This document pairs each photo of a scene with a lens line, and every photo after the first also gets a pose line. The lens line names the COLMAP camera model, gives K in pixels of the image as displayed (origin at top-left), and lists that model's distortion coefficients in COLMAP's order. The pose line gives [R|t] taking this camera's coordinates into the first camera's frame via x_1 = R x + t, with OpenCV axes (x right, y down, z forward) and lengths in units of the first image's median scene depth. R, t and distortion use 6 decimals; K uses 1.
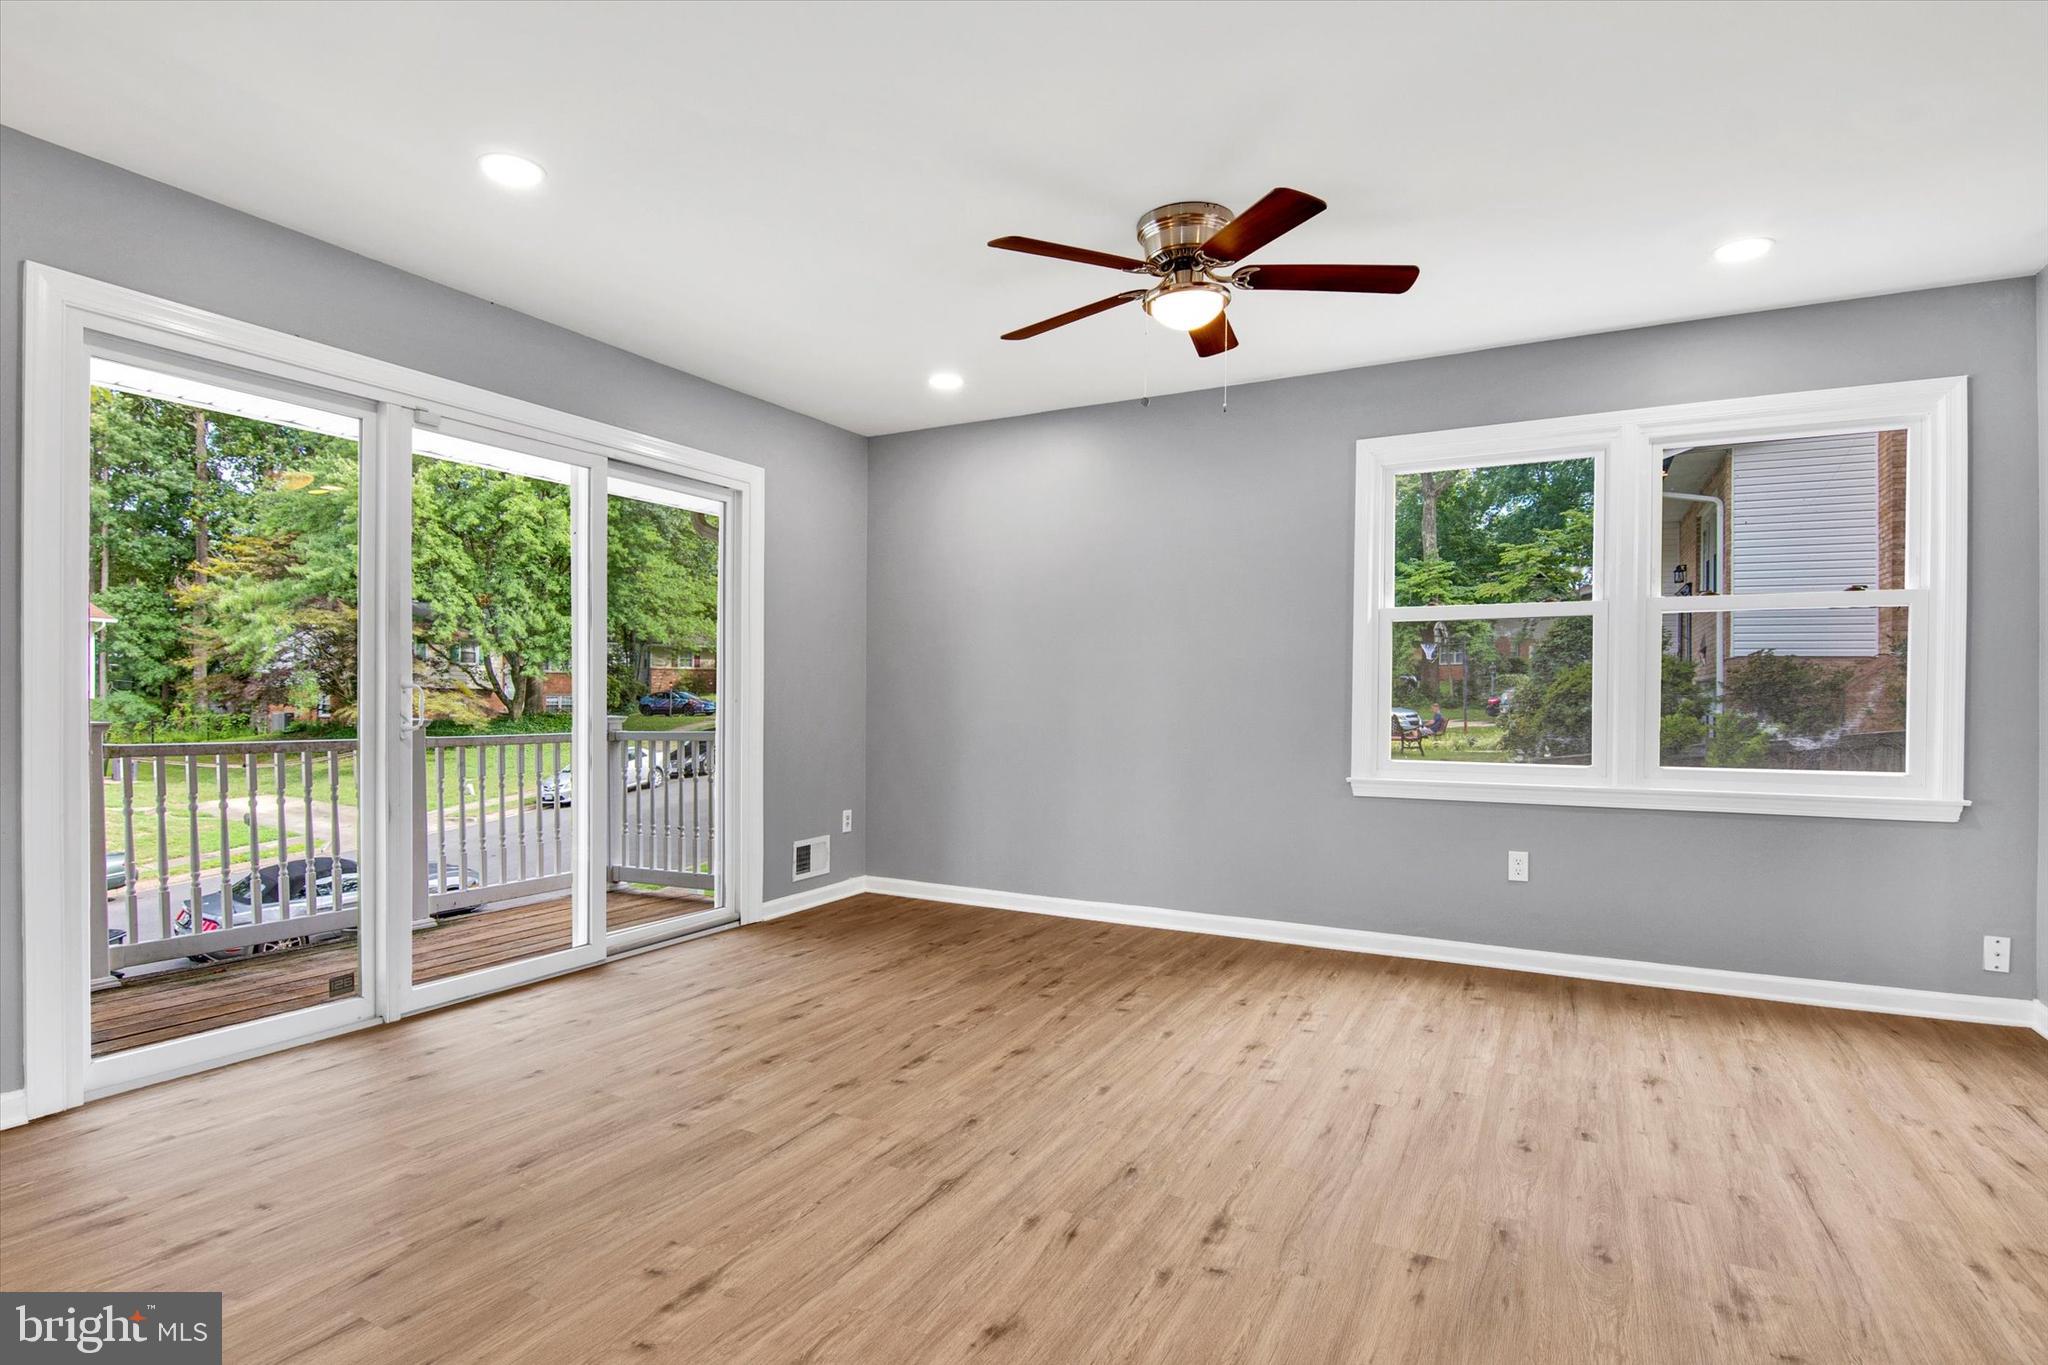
lens RADIAL K [[1030.7, 0, 995.9], [0, 1030.7, 691.1], [0, 0, 1]] dist [-0.028245, -0.000611]
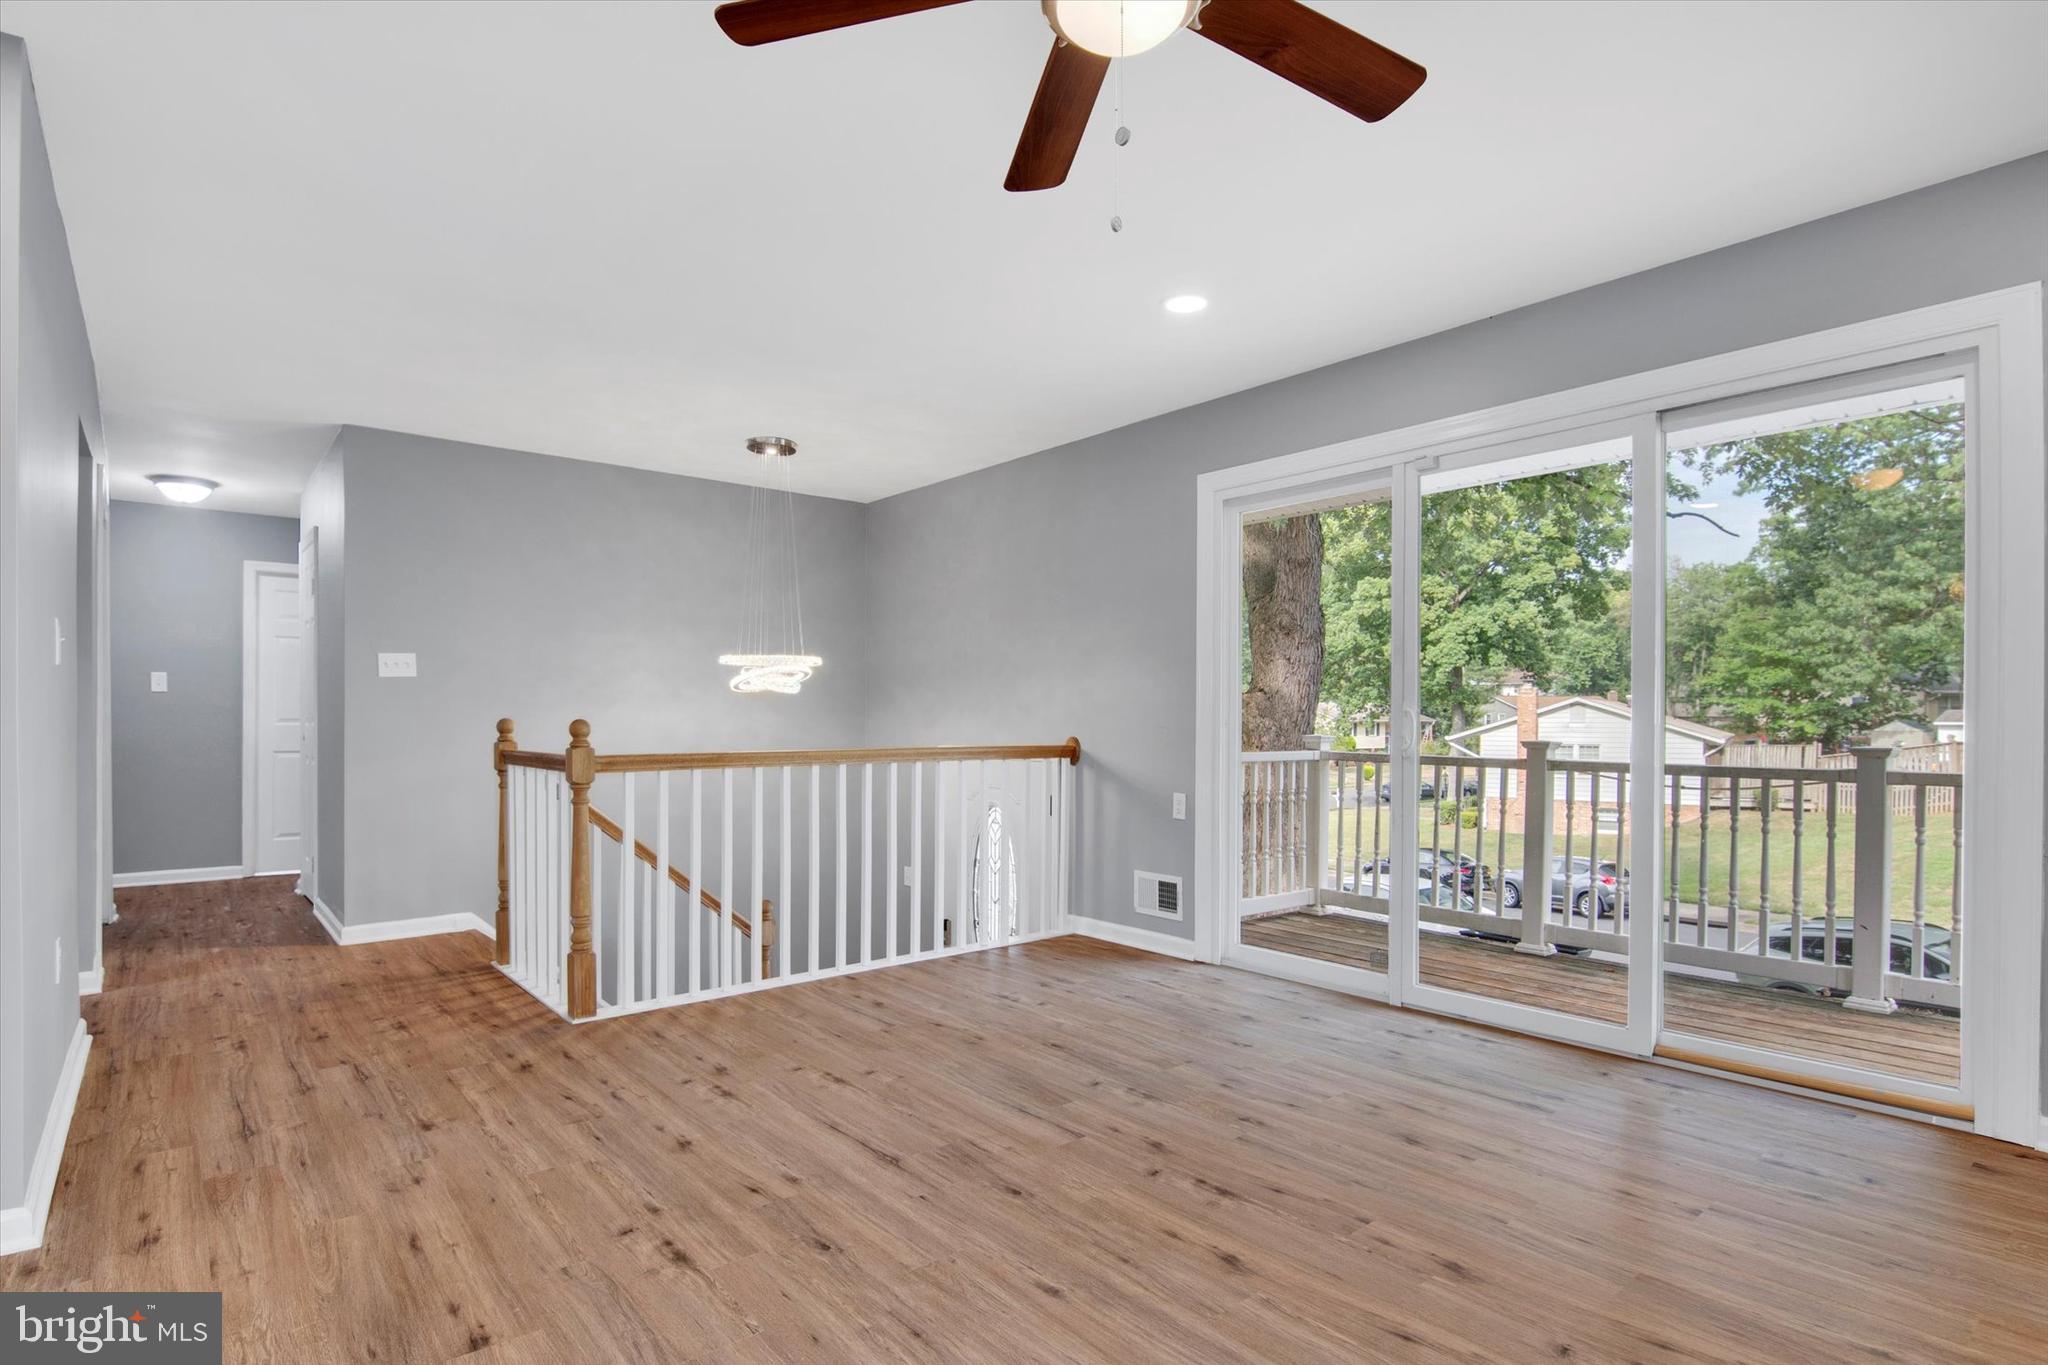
lens RADIAL K [[1077.8, 0, 1030.1], [0, 1077.8, 719.7], [0, 0, 1]] dist [-0.036446, -0.000519]
pose [[-0.369884, 0.000216, -0.929078, 0.787760], [0.001647, 0.999999, -0.000424, 0.012512], [0.929076, -0.001687, -0.369884, 1.286594]]
